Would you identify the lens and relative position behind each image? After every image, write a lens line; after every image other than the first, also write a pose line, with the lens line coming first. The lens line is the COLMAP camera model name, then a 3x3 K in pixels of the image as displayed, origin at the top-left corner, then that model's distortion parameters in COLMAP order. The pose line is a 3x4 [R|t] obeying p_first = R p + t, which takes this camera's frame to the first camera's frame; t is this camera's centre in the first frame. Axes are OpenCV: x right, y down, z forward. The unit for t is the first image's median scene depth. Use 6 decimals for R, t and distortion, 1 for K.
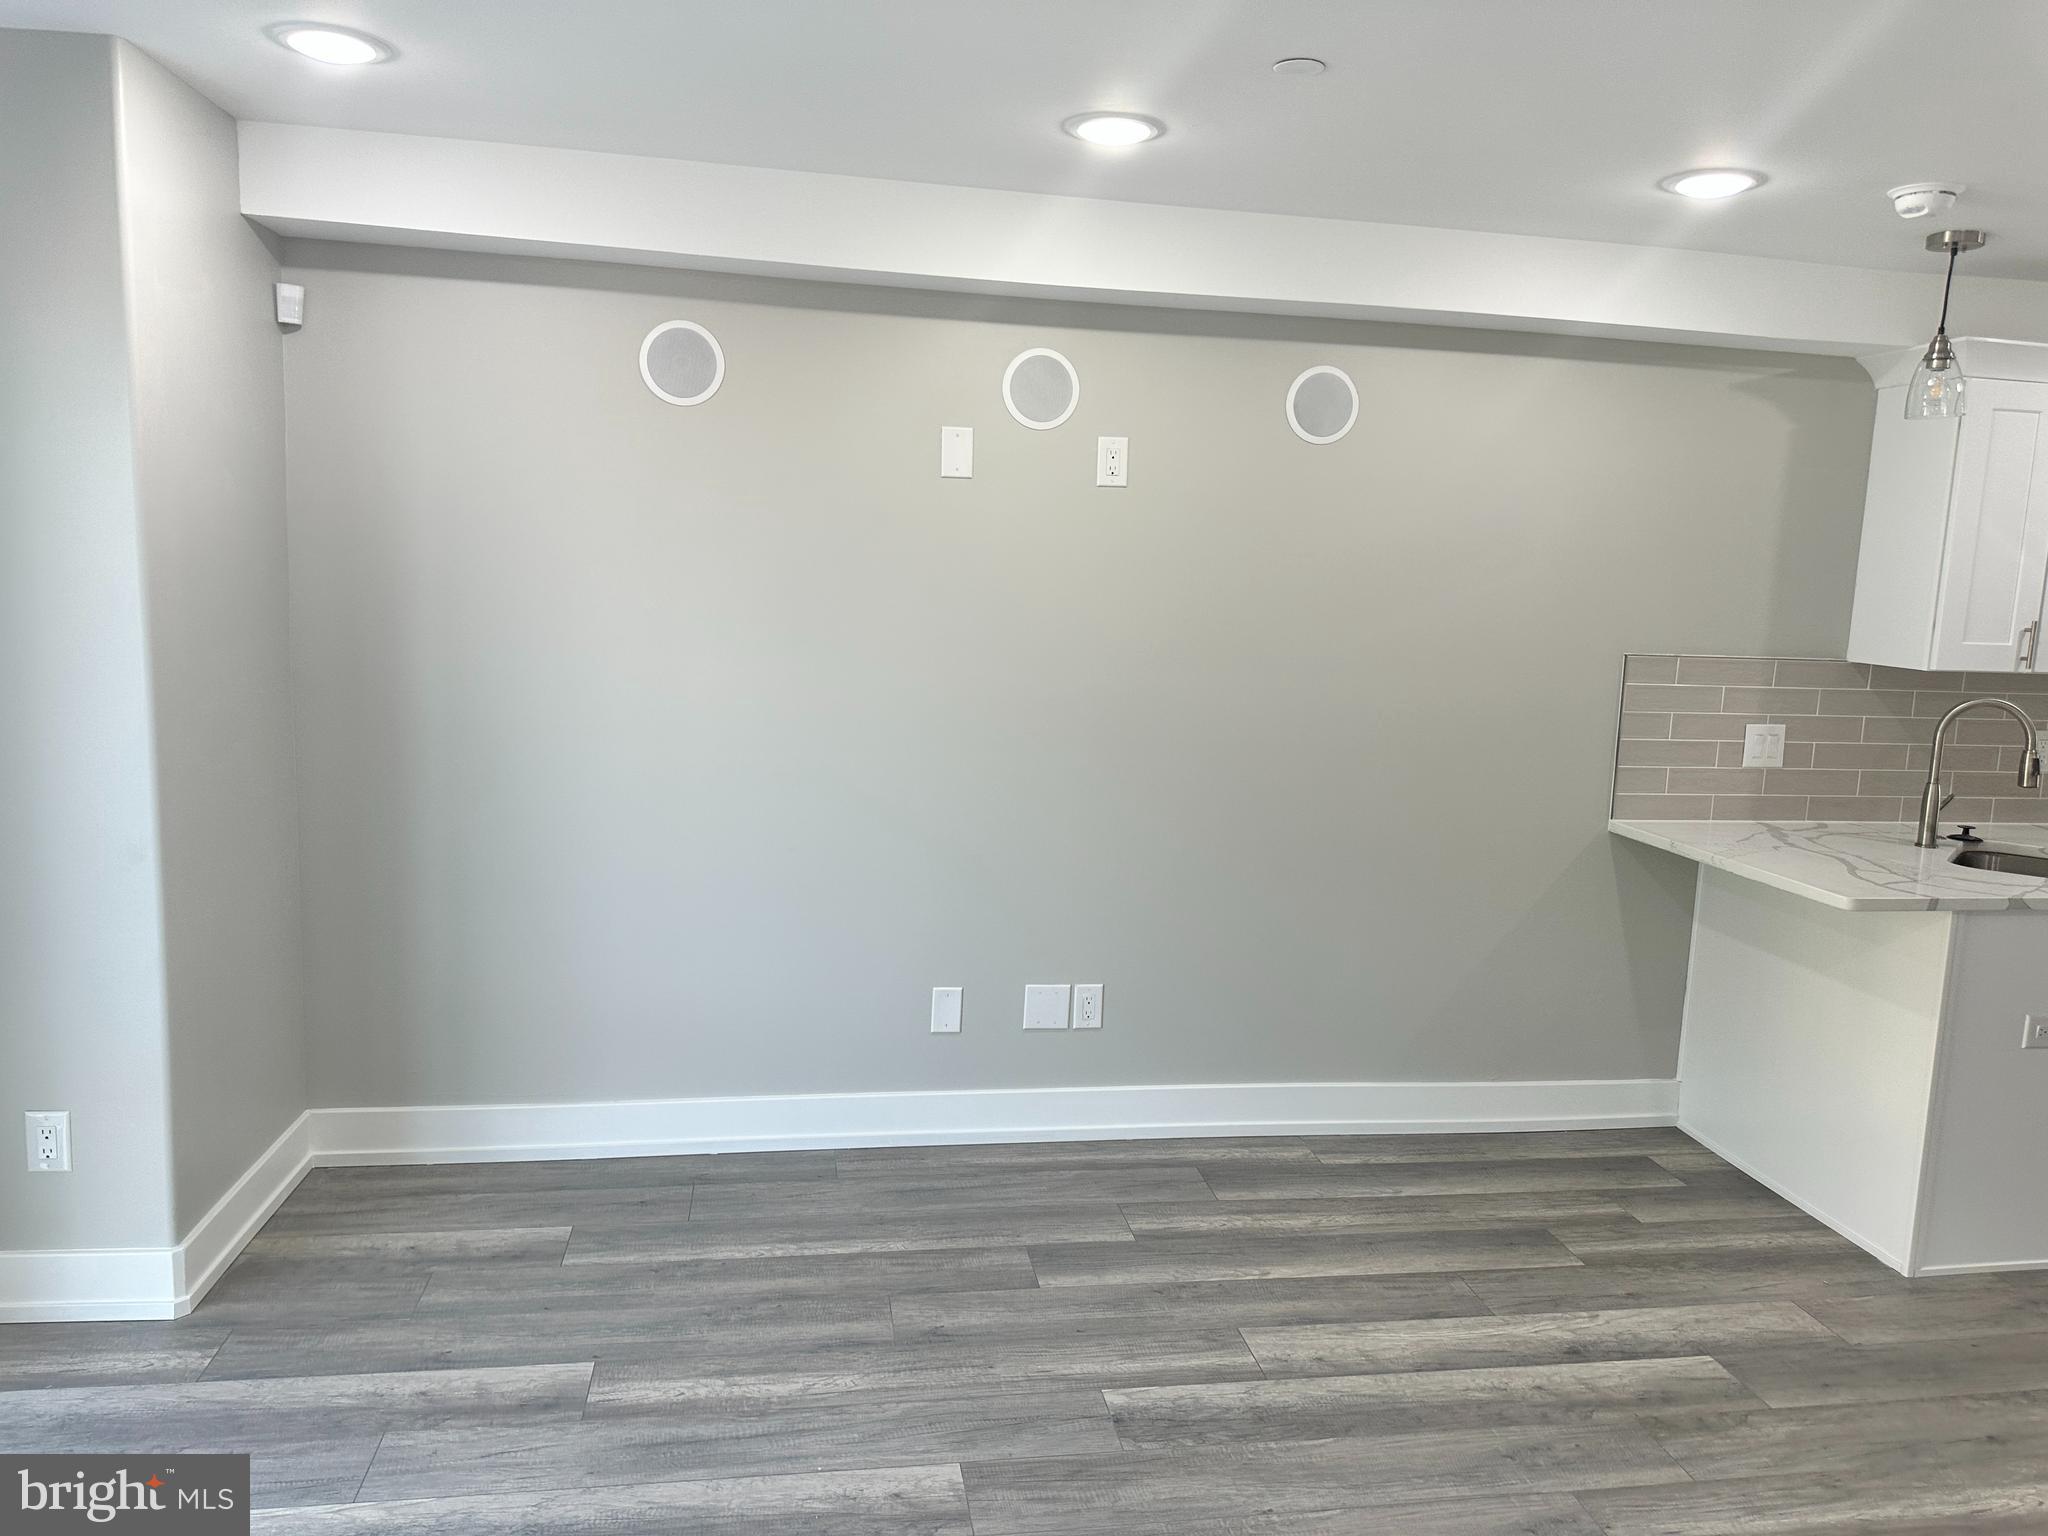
lens RADIAL K [[1367.6, 0, 1028.6], [0, 1367.6, 722.1], [0, 0, 1]] dist [-0.006138, -0.003168]
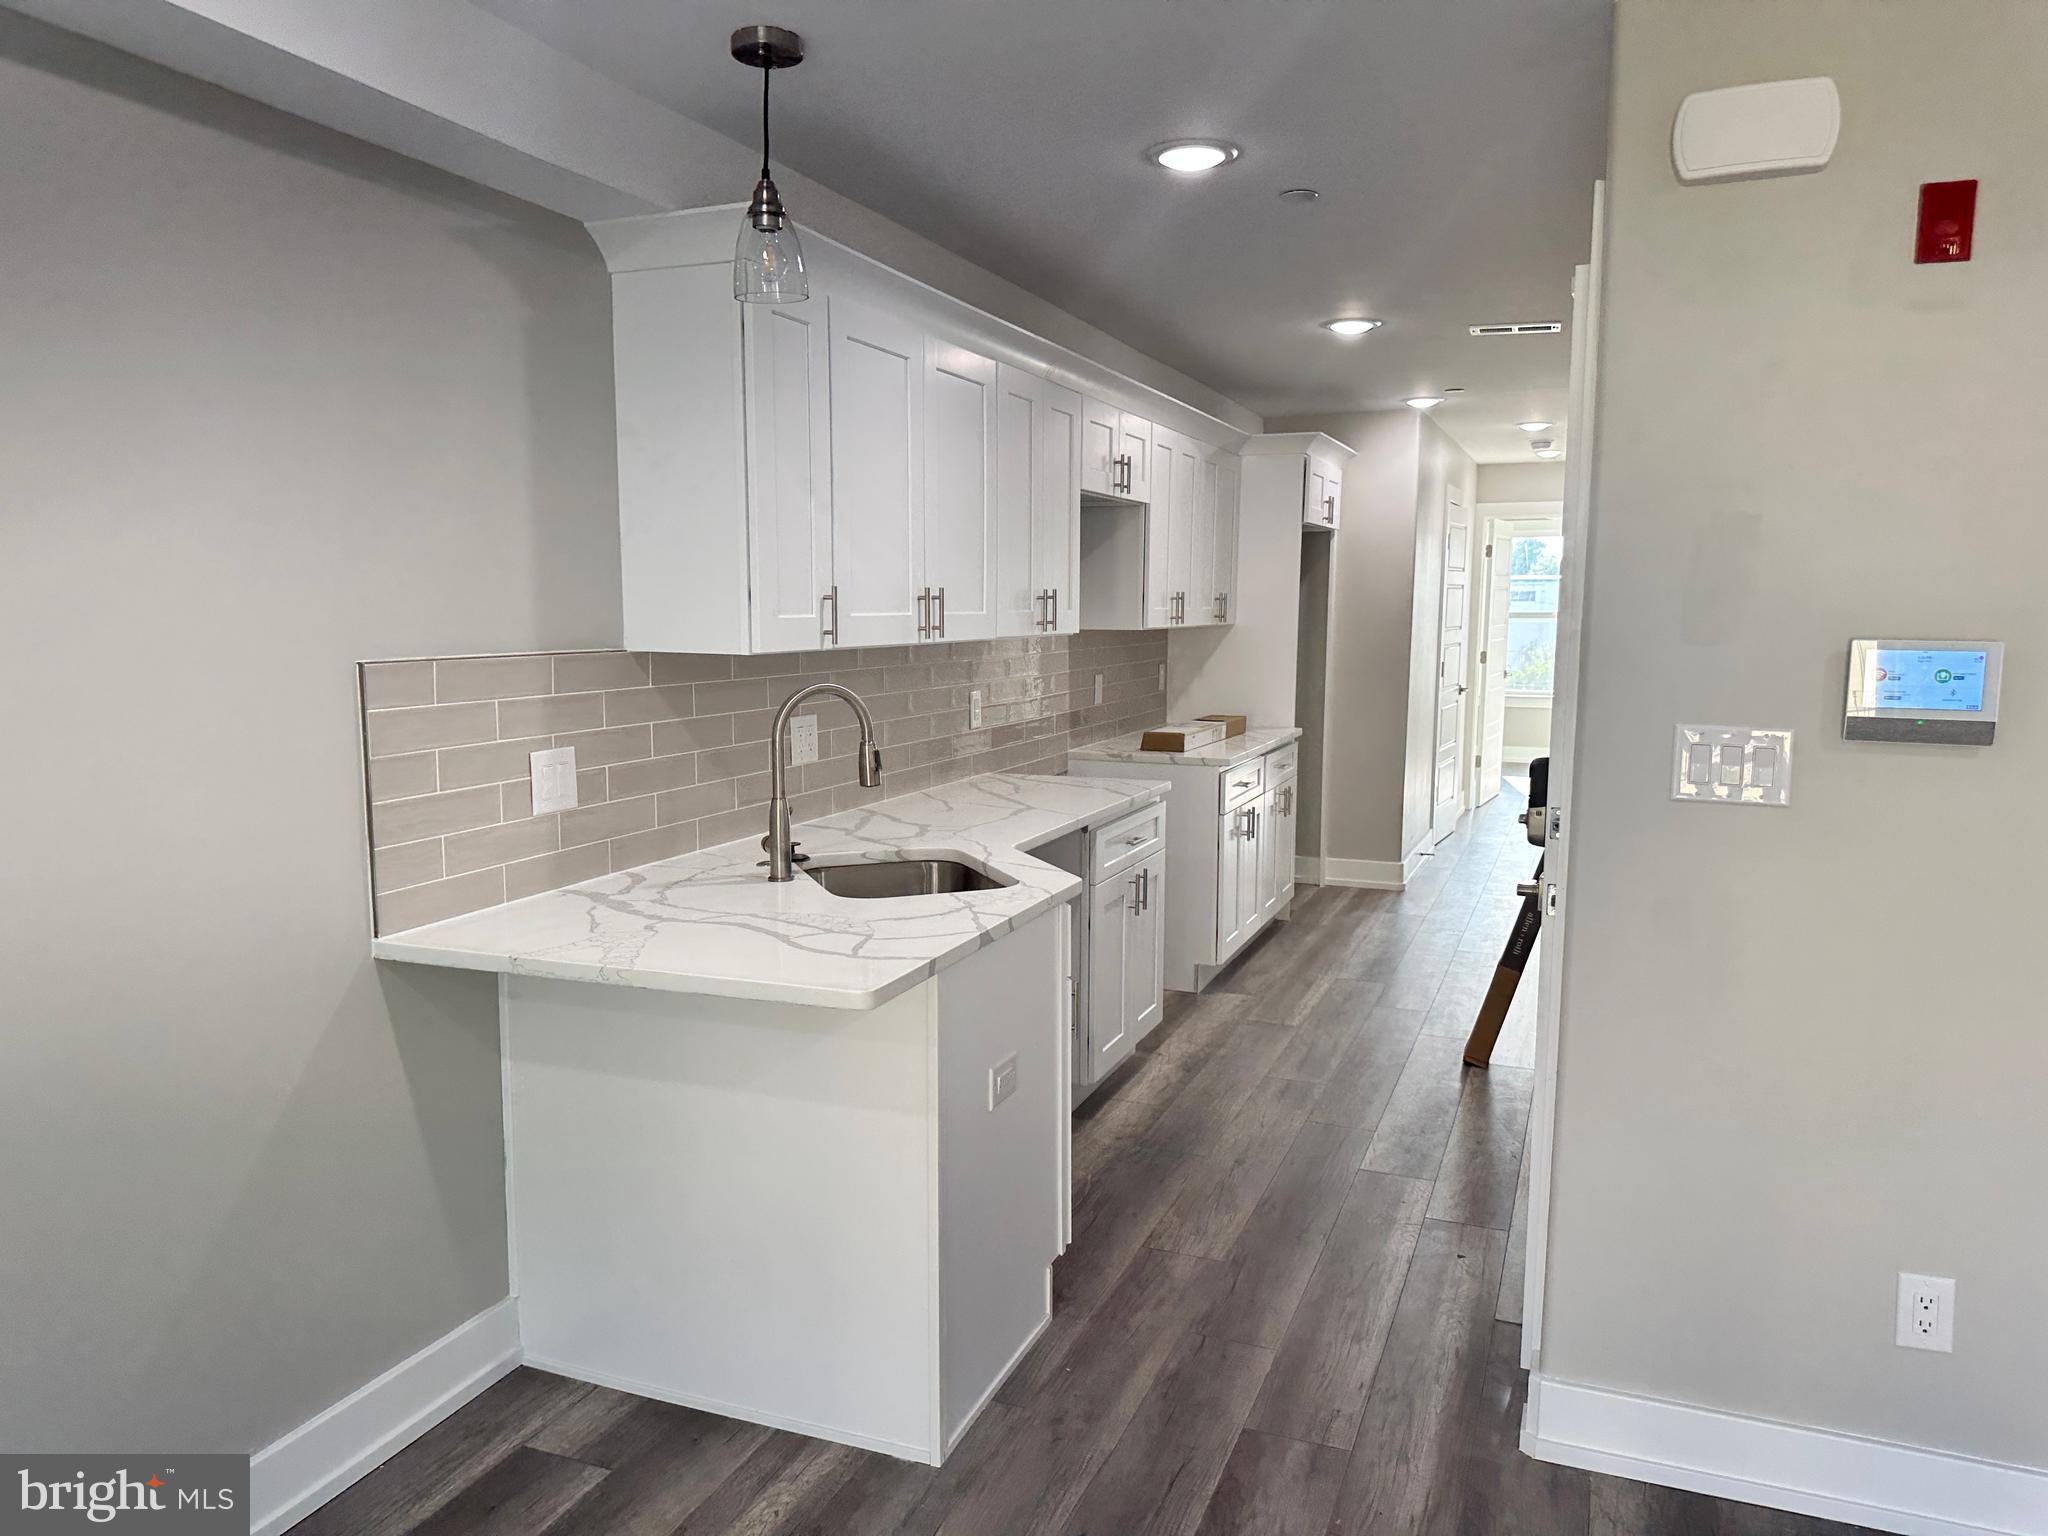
lens RADIAL K [[1417.1, 0, 1056.8], [0, 1417.1, 779.3], [0, 0, 1]] dist [0.107931, -0.155522]
pose [[0.502078, -0.141428, 0.853180, 0.048755], [0.115259, 0.988680, 0.096062, -0.024096], [-0.857108, 0.050106, 0.512695, 0.421098]]
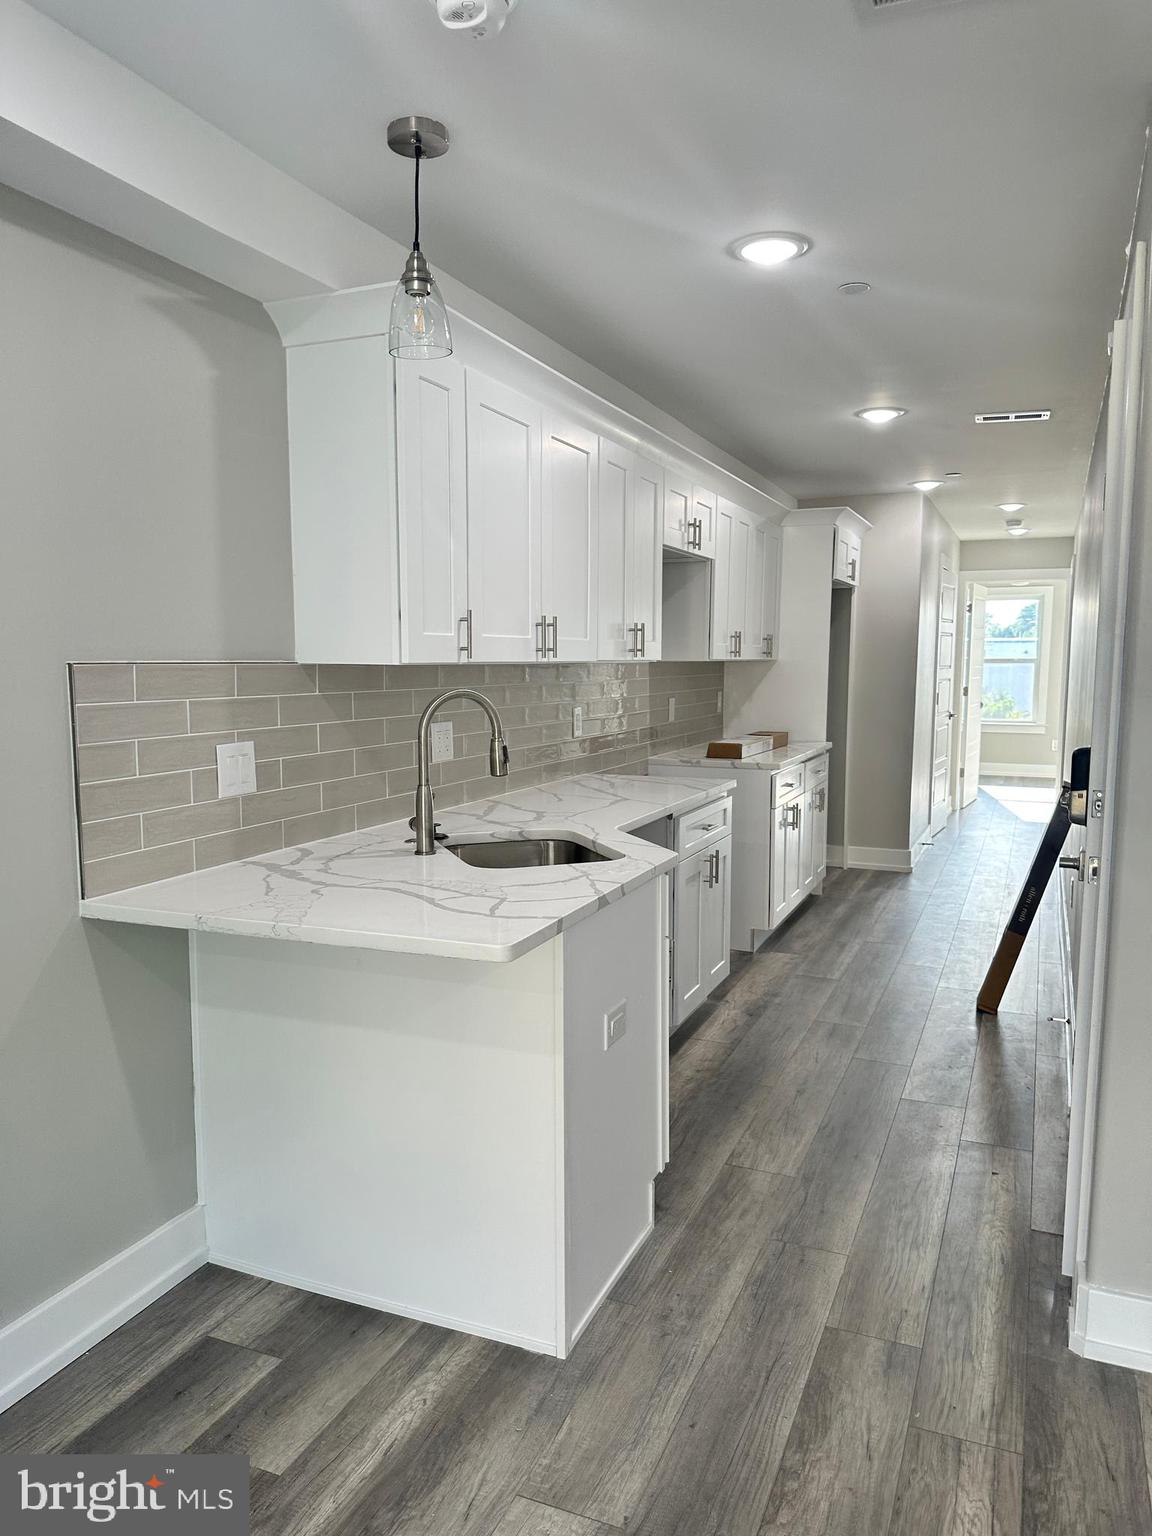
lens RADIAL K [[1080.4, 0, 604.7], [0, 1080.4, 782.6], [0, 0, 1]] dist [0.101141, -0.139759]
pose [[0.517853, -0.134660, 0.844805, 0.098850], [0.116130, 0.989458, 0.086531, -0.005969], [-0.847551, 0.053296, 0.528031, 0.477091]]
